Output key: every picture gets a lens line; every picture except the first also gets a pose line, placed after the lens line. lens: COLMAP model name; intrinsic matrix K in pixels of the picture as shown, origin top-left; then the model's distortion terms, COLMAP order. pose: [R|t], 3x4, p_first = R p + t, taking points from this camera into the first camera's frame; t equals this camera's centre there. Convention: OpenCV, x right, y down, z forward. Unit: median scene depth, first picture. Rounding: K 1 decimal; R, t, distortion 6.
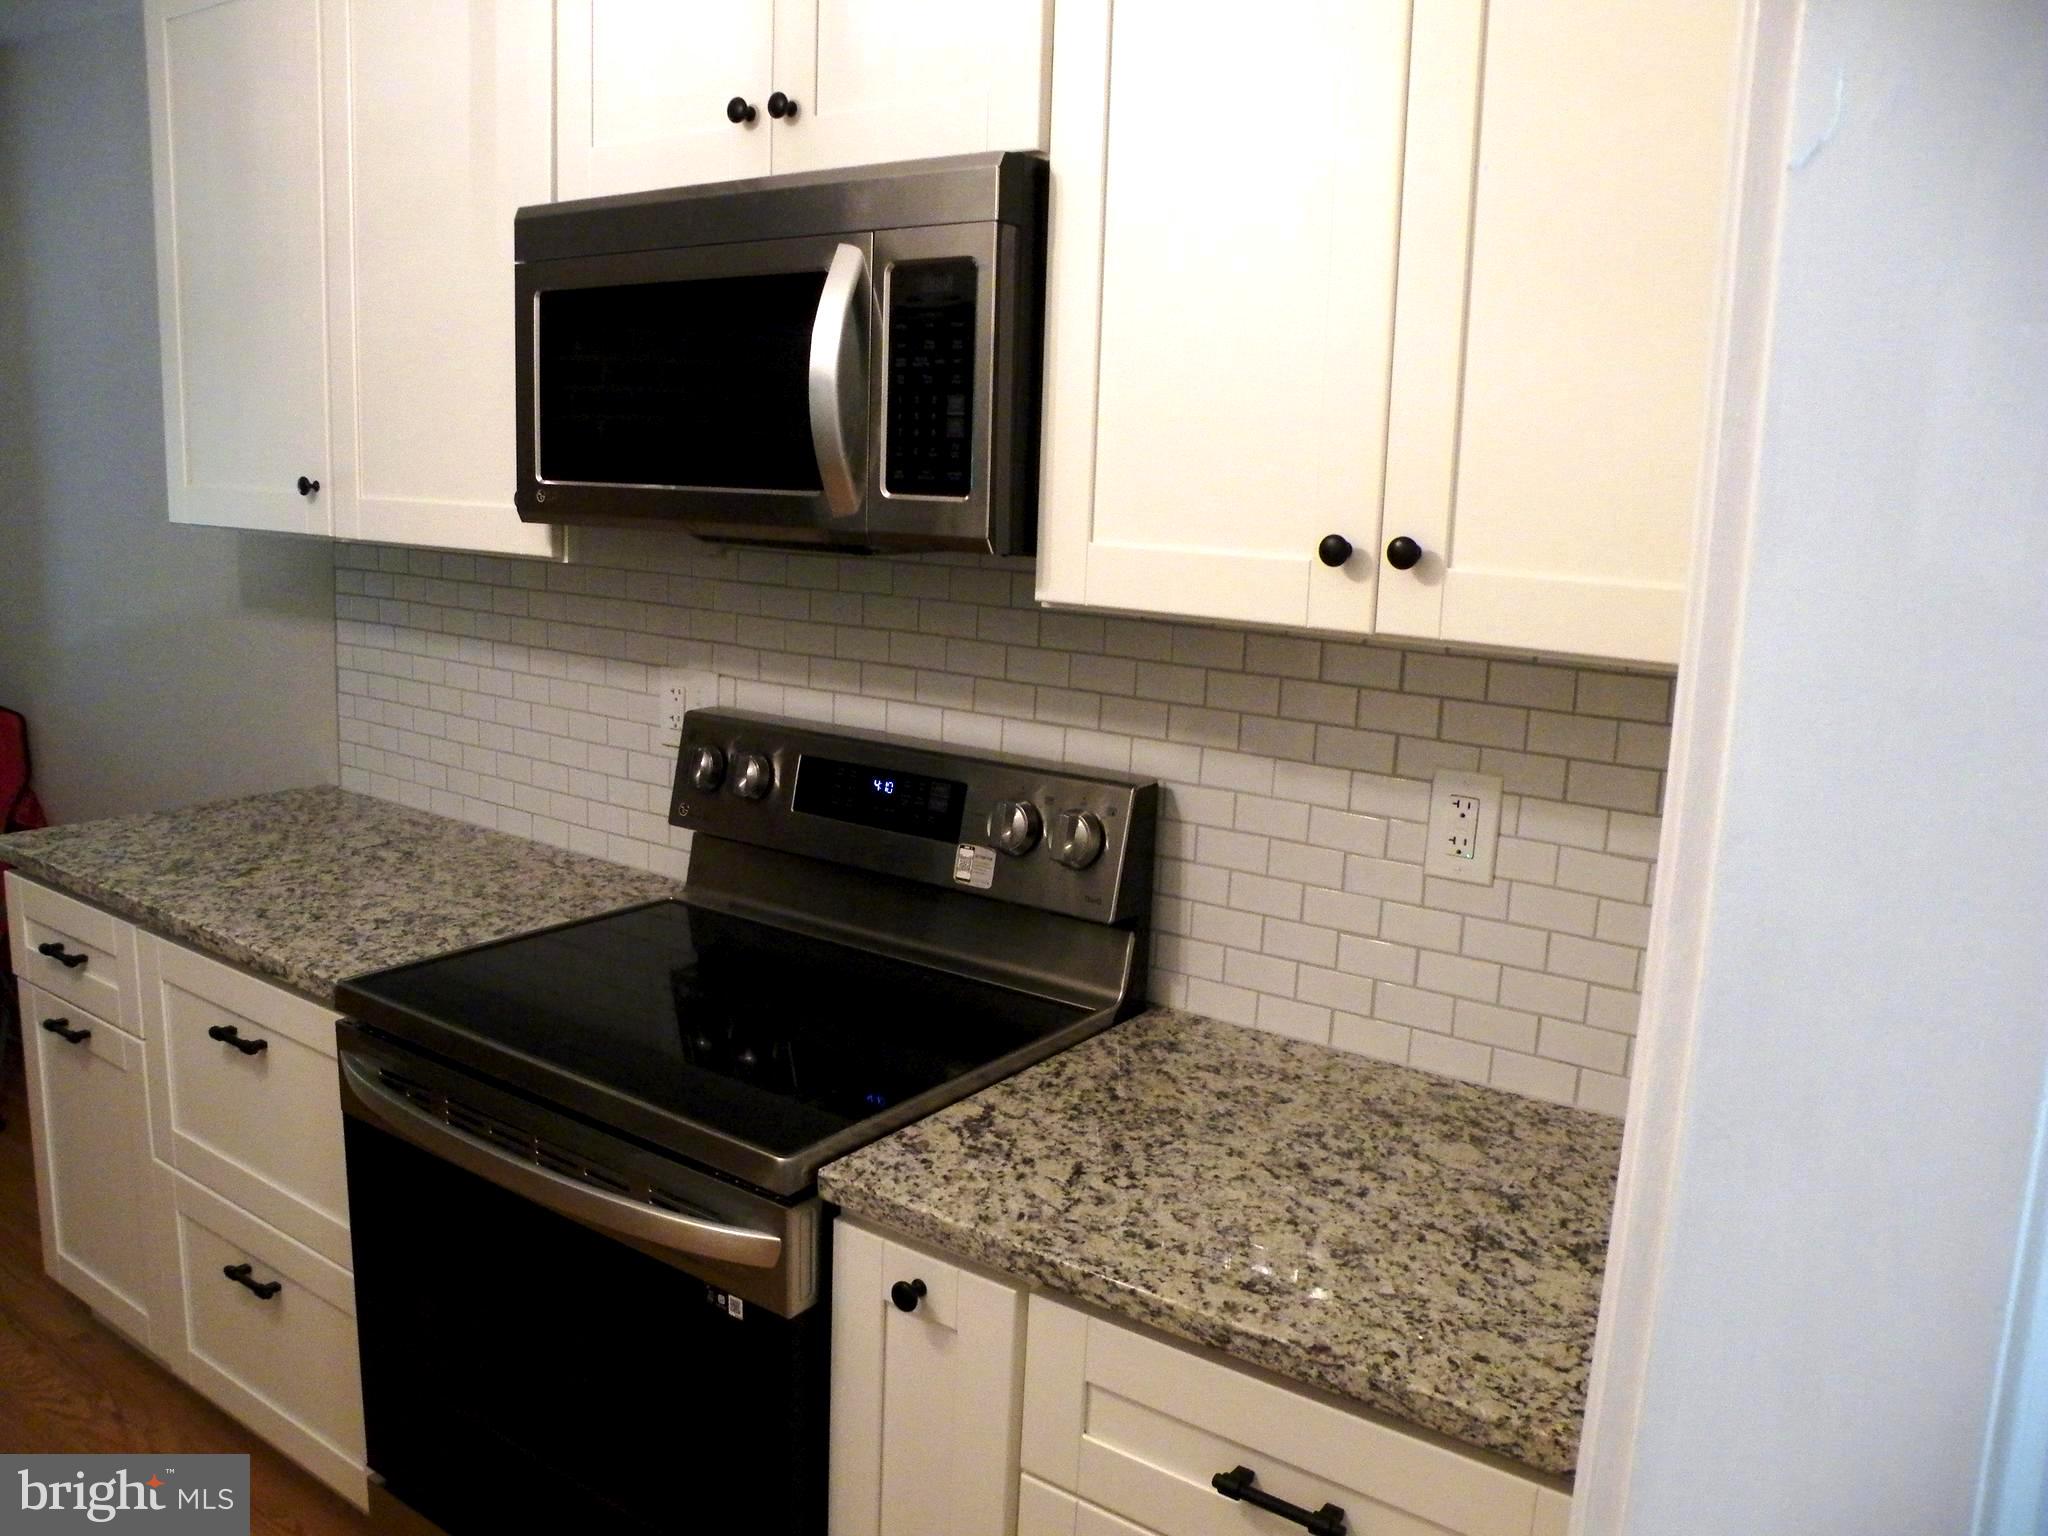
lens RADIAL K [[1624.5, 0, 991.1], [0, 1624.5, 768.5], [0, 0, 1]] dist [-0.159184, 0.128716]
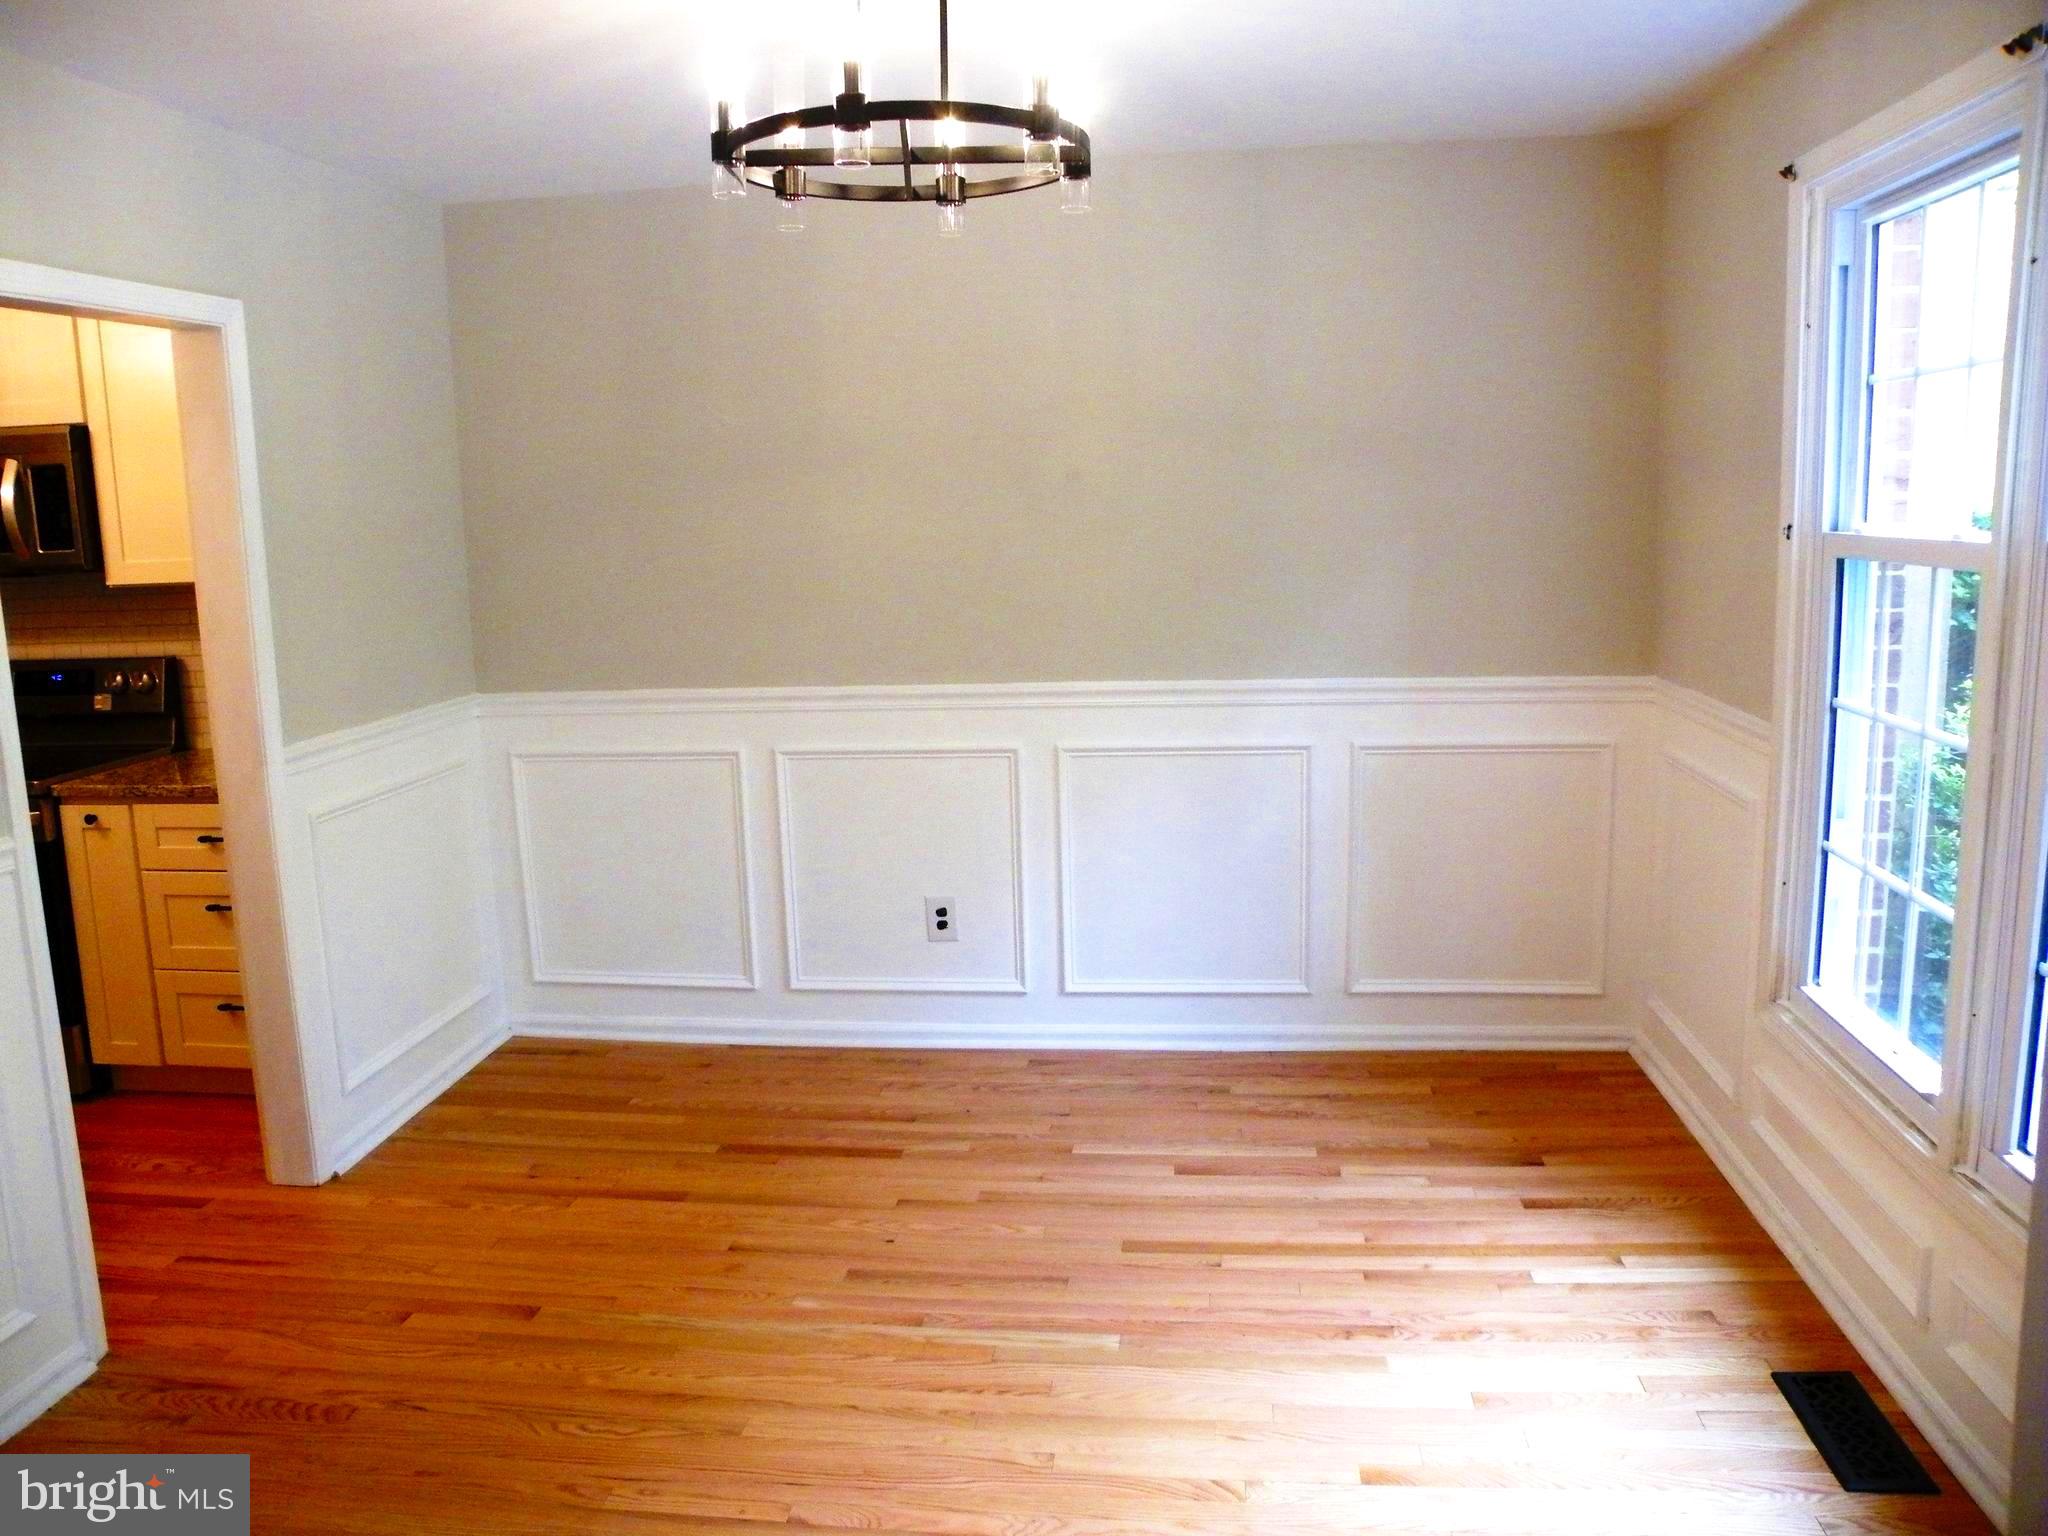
lens RADIAL K [[1624.5, 0, 991.1], [0, 1624.5, 768.5], [0, 0, 1]] dist [-0.159184, 0.128716]
pose [[0.878521, -0.140615, 0.456540, 0.088112], [0.150123, 0.988544, 0.015592, 0.372970], [-0.453502, 0.054839, 0.889566, -1.933891]]
